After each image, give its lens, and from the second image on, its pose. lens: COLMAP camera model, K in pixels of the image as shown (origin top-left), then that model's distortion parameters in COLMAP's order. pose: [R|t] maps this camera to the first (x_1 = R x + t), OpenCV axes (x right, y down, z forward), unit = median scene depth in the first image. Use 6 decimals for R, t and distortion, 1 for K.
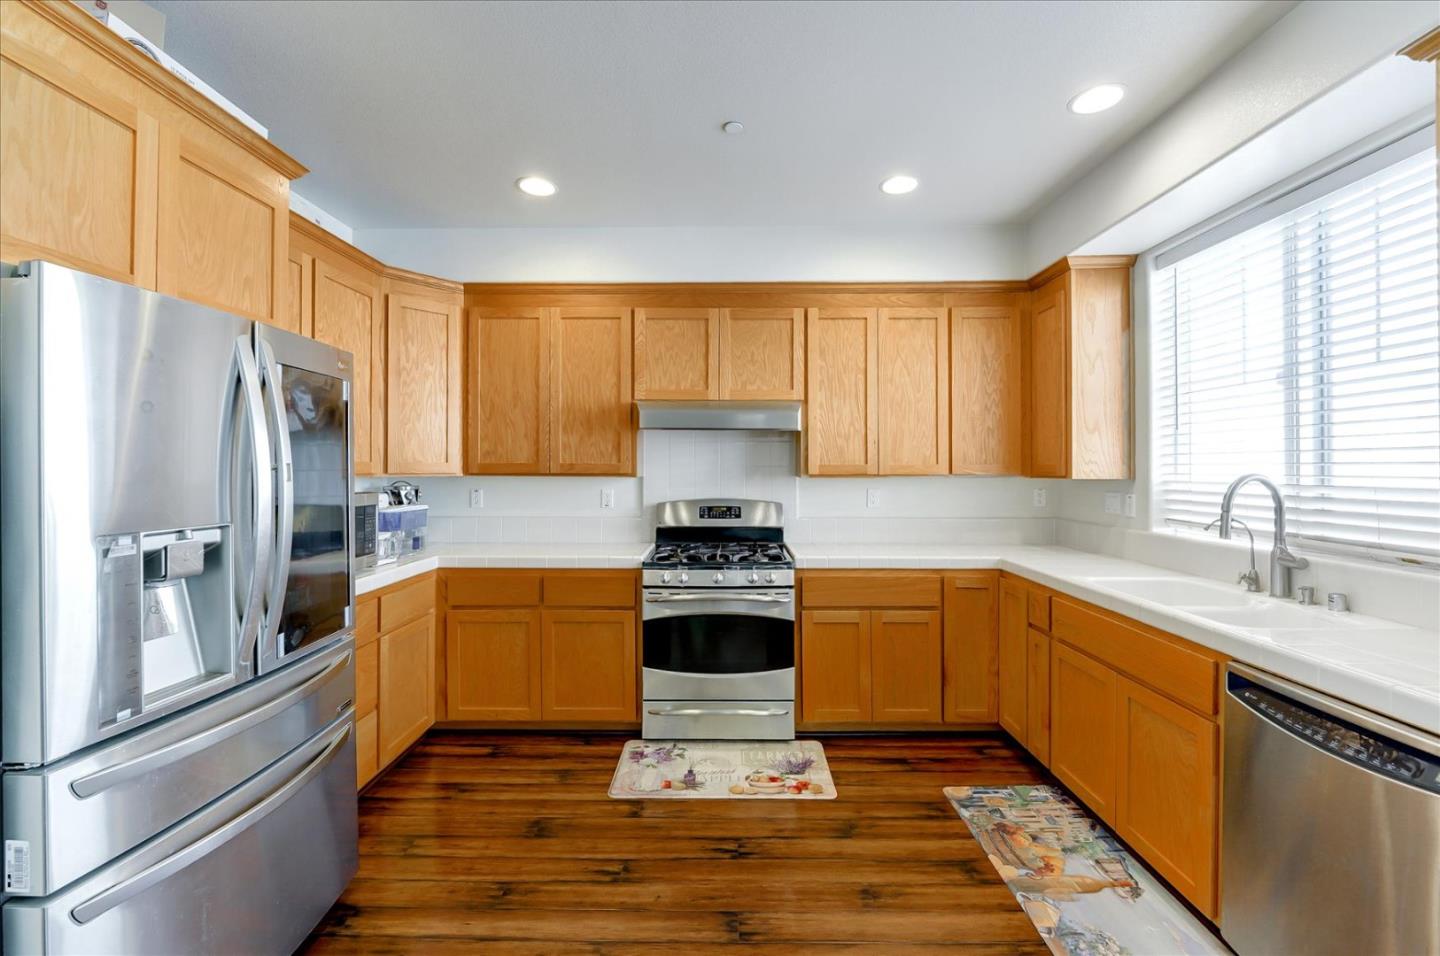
lens RADIAL K [[598.8, 0, 725.5], [0, 598.8, 470.3], [0, 0, 1]] dist [0.000211, -0.006827]
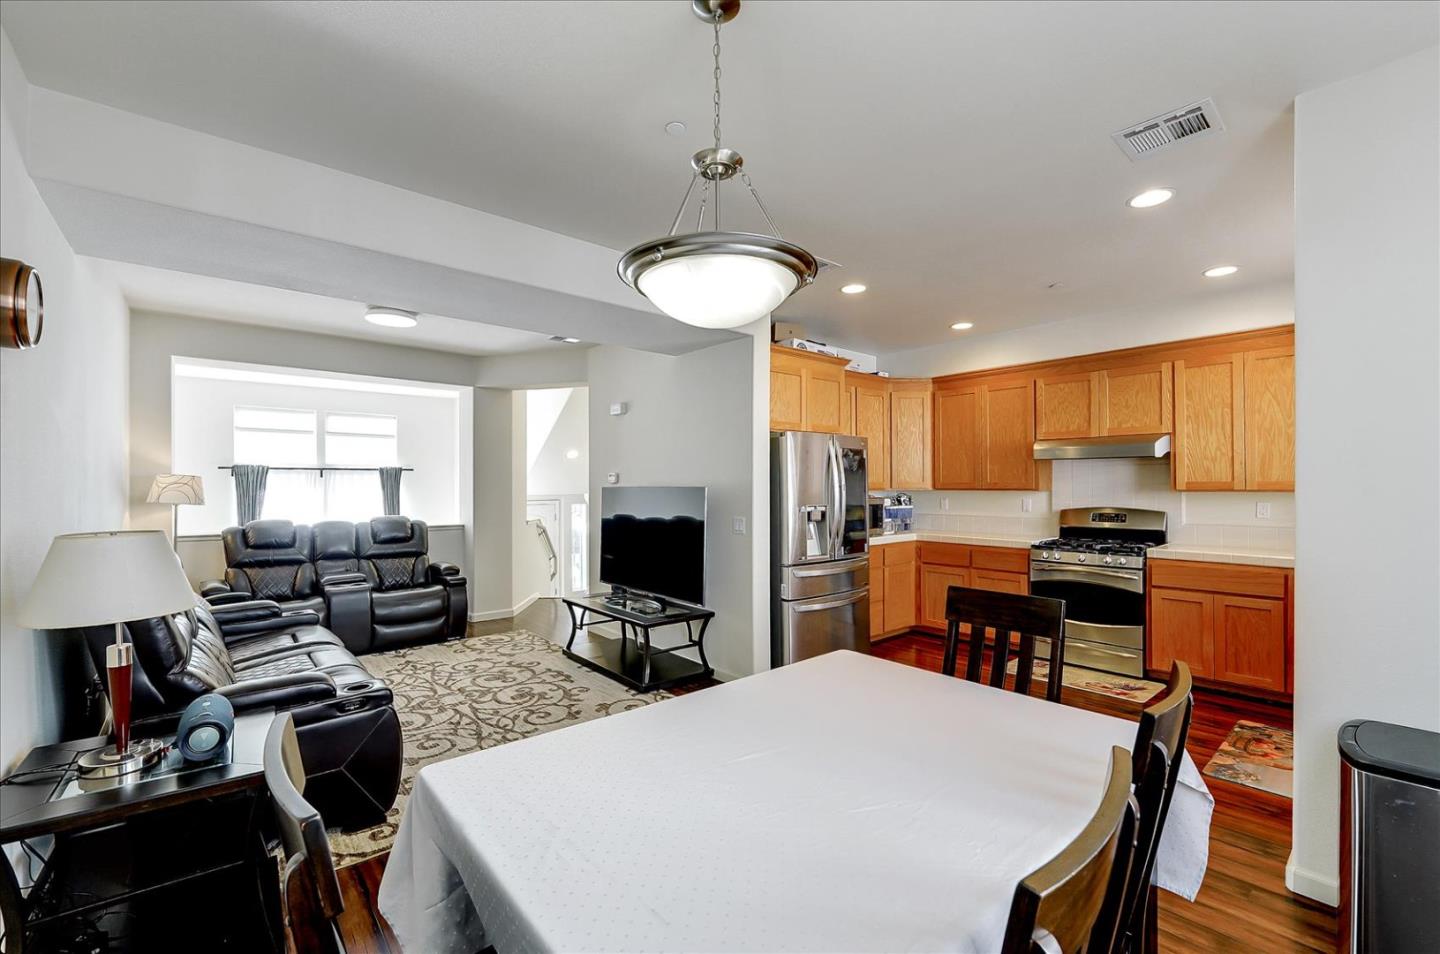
lens RADIAL K [[598.8, 0, 725.5], [0, 598.8, 469.3], [0, 0, 1]] dist [0.000211, -0.006827]
pose [[0.657986, -0.023610, -0.752660, 0.534068], [0.001761, 0.999554, -0.029816, 0.000125], [0.753028, 0.018293, 0.657734, -0.664088]]
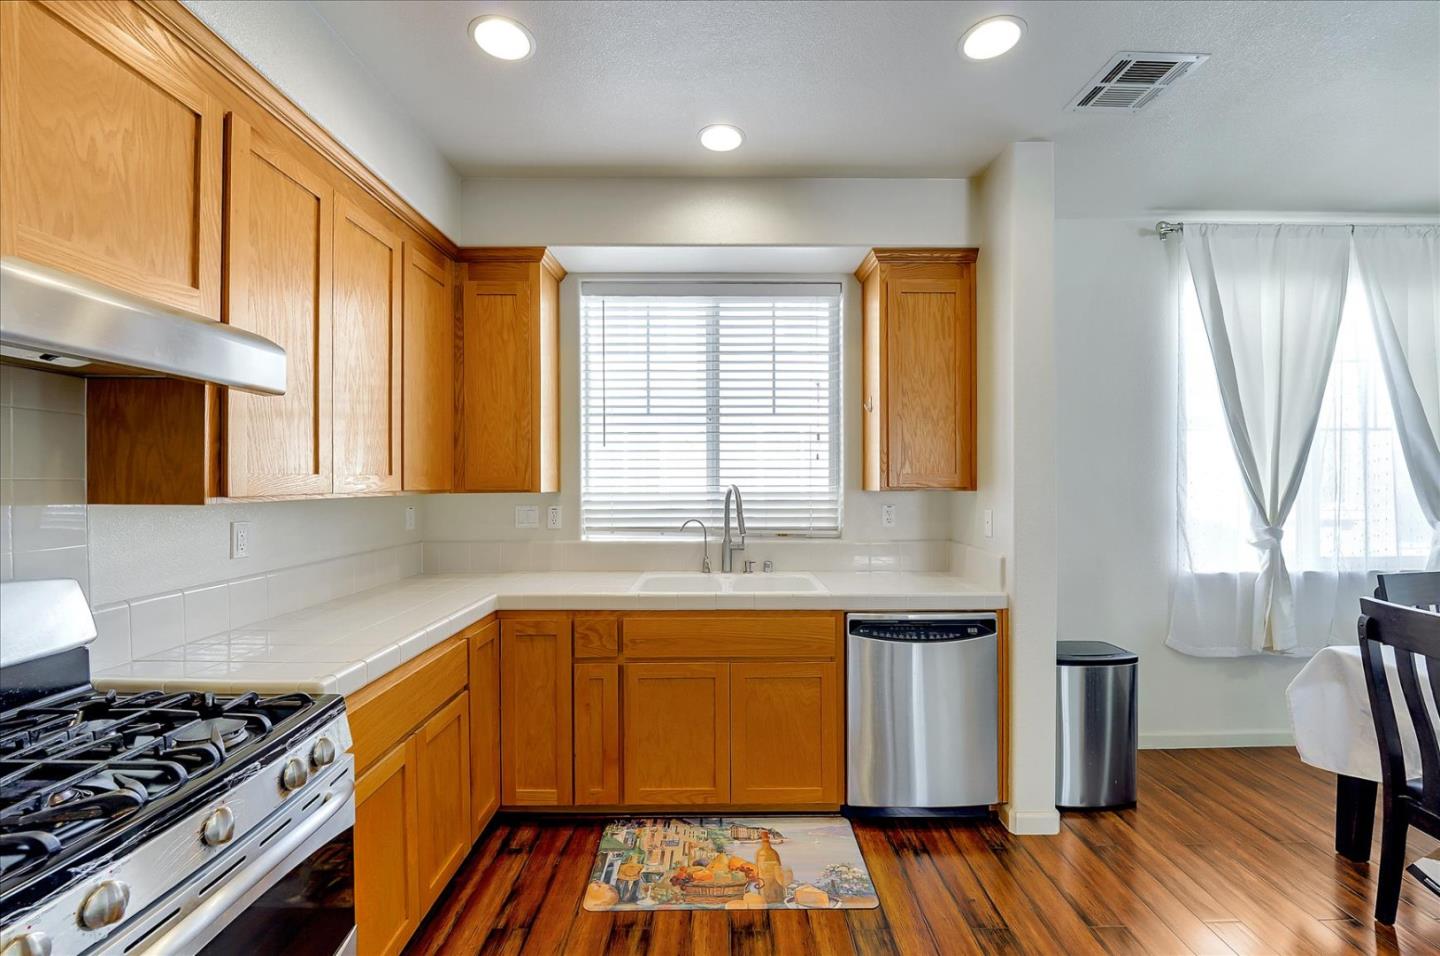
lens RADIAL K [[599.0, 0, 720.0], [0, 599.0, 478.0], [0, 0, 1]] dist [-0.000731, -0.006786]
pose [[-0.008068, -0.001237, 0.999967, -0.328487], [0.005302, 0.999985, 0.001279, -0.006944], [-0.999953, 0.005312, -0.008061, 0.710581]]
